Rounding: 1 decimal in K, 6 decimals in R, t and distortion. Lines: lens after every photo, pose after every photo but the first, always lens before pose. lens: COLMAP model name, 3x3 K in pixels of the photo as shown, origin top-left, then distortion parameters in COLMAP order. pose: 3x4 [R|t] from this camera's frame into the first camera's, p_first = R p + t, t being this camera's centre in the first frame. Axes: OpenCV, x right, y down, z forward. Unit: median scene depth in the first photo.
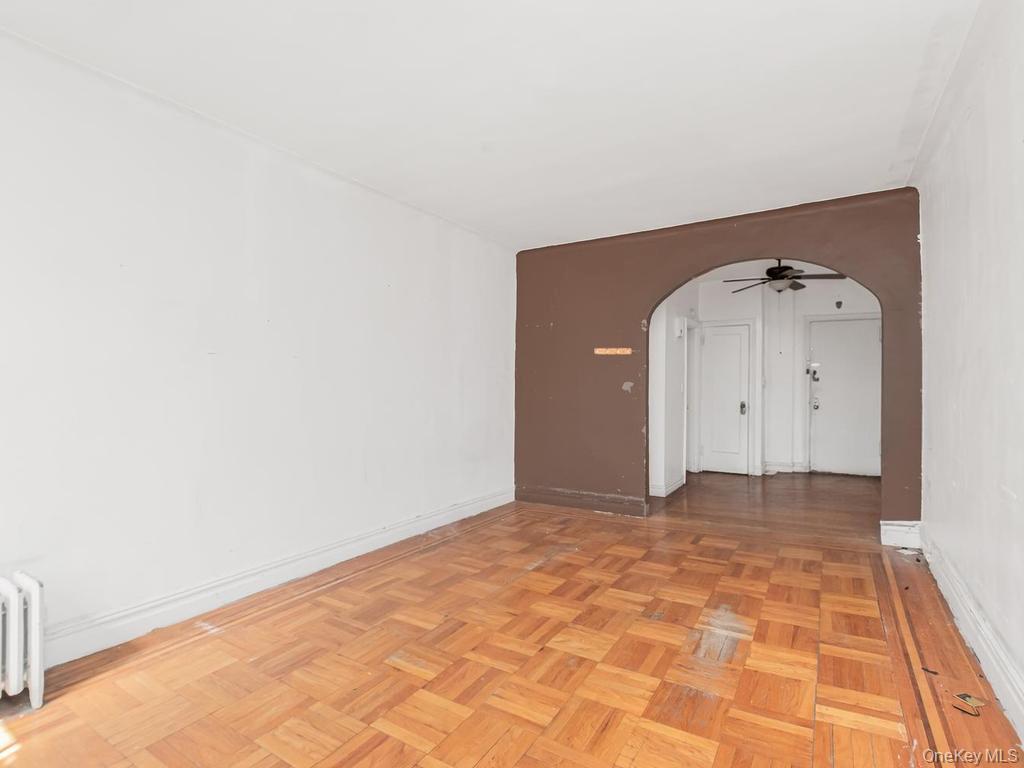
lens RADIAL K [[514.8, 0, 512.0], [0, 514.8, 384.0], [0, 0, 1]] dist [-0.013398, 0.000433]
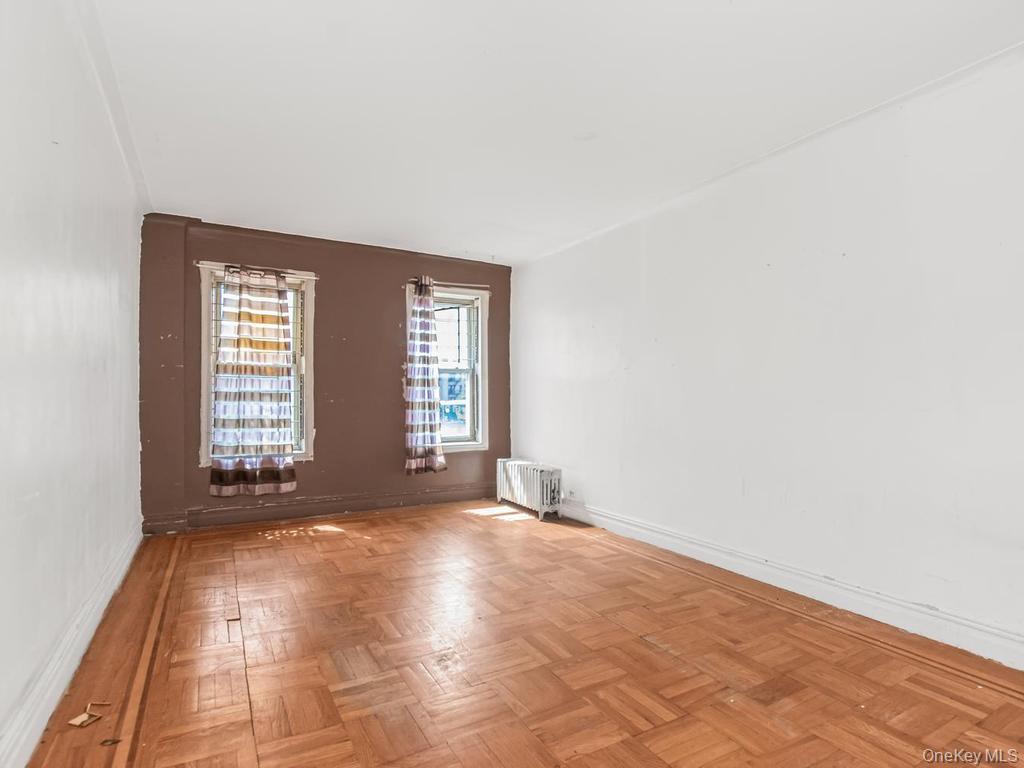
lens RADIAL K [[514.8, 0, 512.0], [0, 514.8, 384.0], [0, 0, 1]] dist [-0.013398, 0.000433]
pose [[-0.475184, -0.028605, -0.879421, 0.624373], [-0.002656, 0.999513, -0.031076, 0.026070], [0.879882, -0.012431, -0.475029, 0.971567]]
